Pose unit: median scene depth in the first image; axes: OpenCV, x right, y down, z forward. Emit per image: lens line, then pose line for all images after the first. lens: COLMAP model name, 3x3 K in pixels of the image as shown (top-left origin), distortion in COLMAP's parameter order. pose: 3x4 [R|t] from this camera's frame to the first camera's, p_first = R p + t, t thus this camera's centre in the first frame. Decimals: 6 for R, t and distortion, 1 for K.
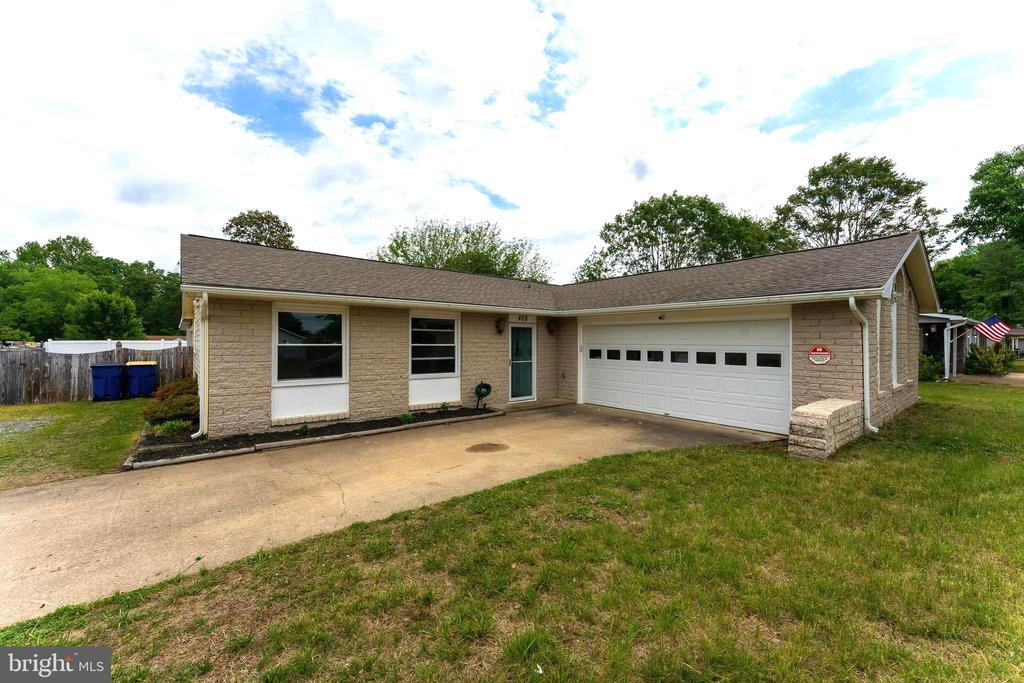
lens RADIAL K [[413.7, 0, 511.6], [0, 413.7, 339.5], [0, 0, 1]] dist [0.004775, -0.000182]
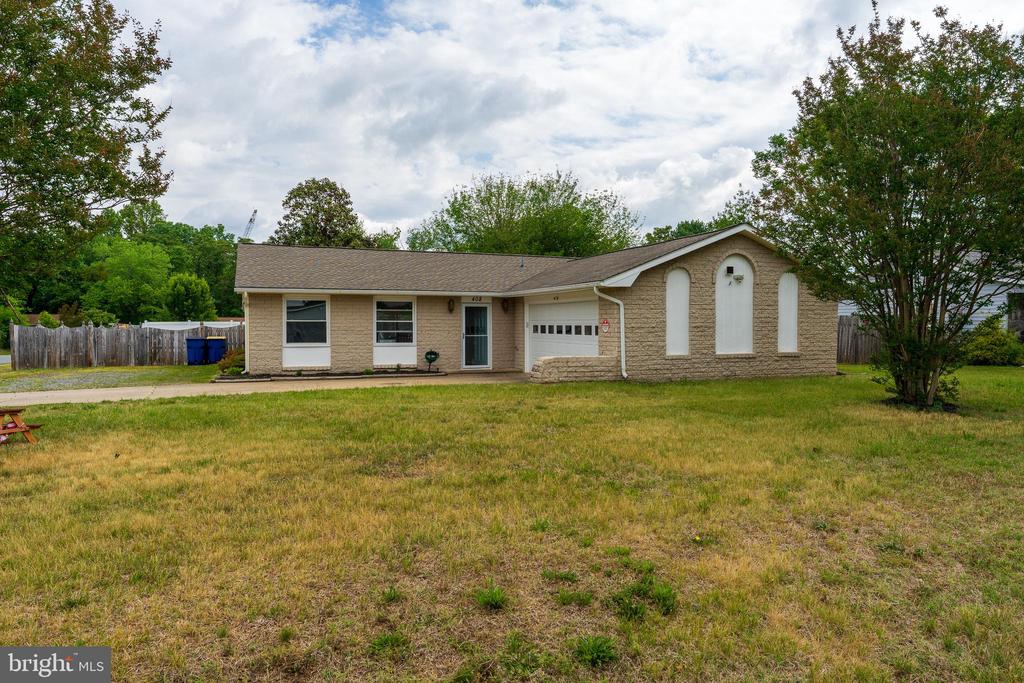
lens RADIAL K [[682.6, 0, 513.6], [0, 682.6, 340.9], [0, 0, 1]] dist [-0.003834, 0.001018]
pose [[0.951749, 0.003810, -0.306853, 0.711597], [0.005230, 0.999576, 0.028633, 0.012908], [0.306832, -0.028857, 0.951326, -0.817328]]
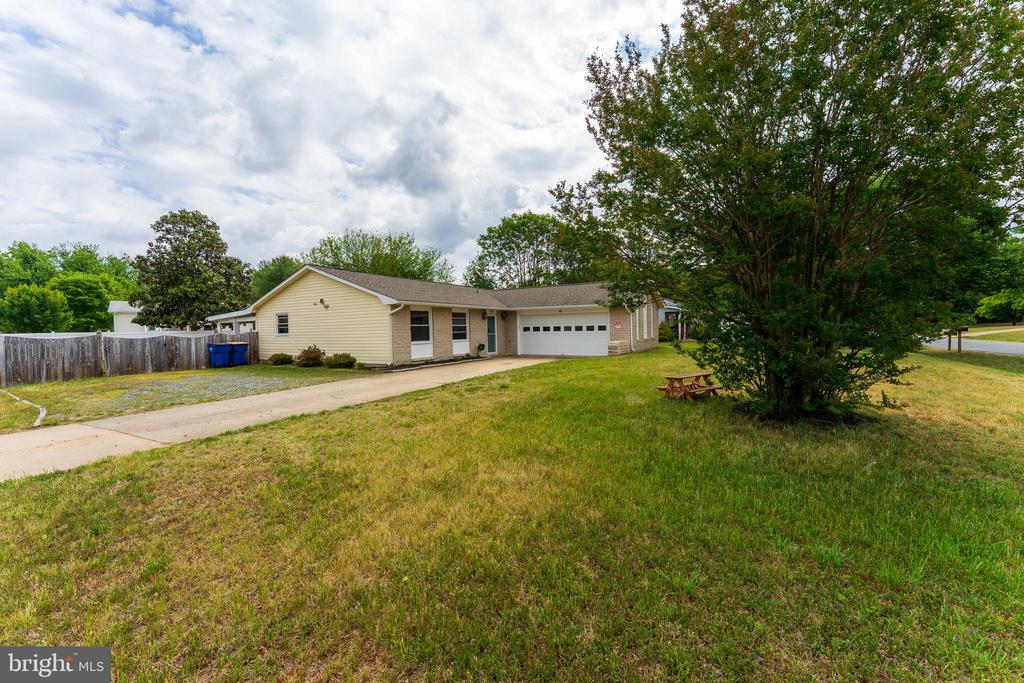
lens RADIAL K [[413.7, 0, 510.5], [0, 413.7, 348.4], [0, 0, 1]] dist [0.004775, -0.000182]
pose [[0.937594, -0.037609, 0.345691, -0.551973], [0.020120, 0.998336, 0.054044, 0.017300], [-0.347148, -0.043716, 0.936791, -0.833438]]
